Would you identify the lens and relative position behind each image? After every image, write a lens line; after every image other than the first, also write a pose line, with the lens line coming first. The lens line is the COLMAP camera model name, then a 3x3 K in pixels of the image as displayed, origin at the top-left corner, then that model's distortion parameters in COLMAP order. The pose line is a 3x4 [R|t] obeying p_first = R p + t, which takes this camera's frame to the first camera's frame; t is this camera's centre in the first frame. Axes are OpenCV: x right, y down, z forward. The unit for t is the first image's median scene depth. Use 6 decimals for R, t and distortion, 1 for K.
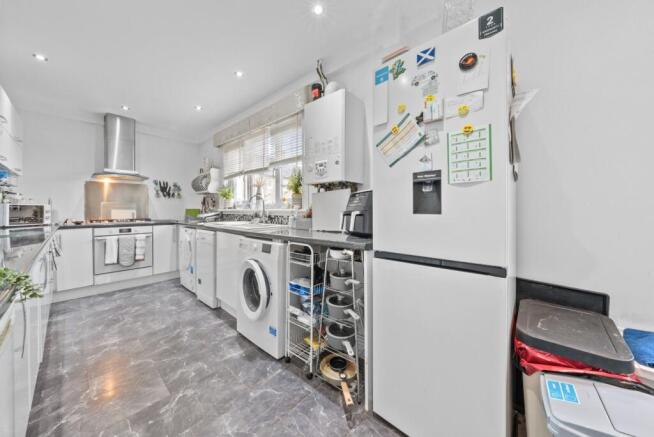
lens RADIAL K [[226.4, 0, 326.0], [0, 226.4, 210.7], [0, 0, 1]] dist [-0.001760, 0.000011]
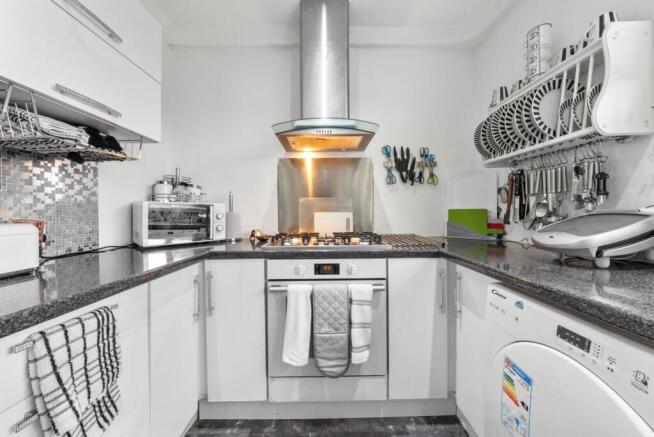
lens RADIAL K [[226.4, 0, 326.0], [0, 226.4, 210.7], [0, 0, 1]] dist [-0.001760, 0.000011]
pose [[0.663468, -0.009889, -0.748139, -1.124660], [0.003405, 0.999942, -0.010198, -0.005118], [0.748197, 0.004219, 0.663464, 1.381953]]
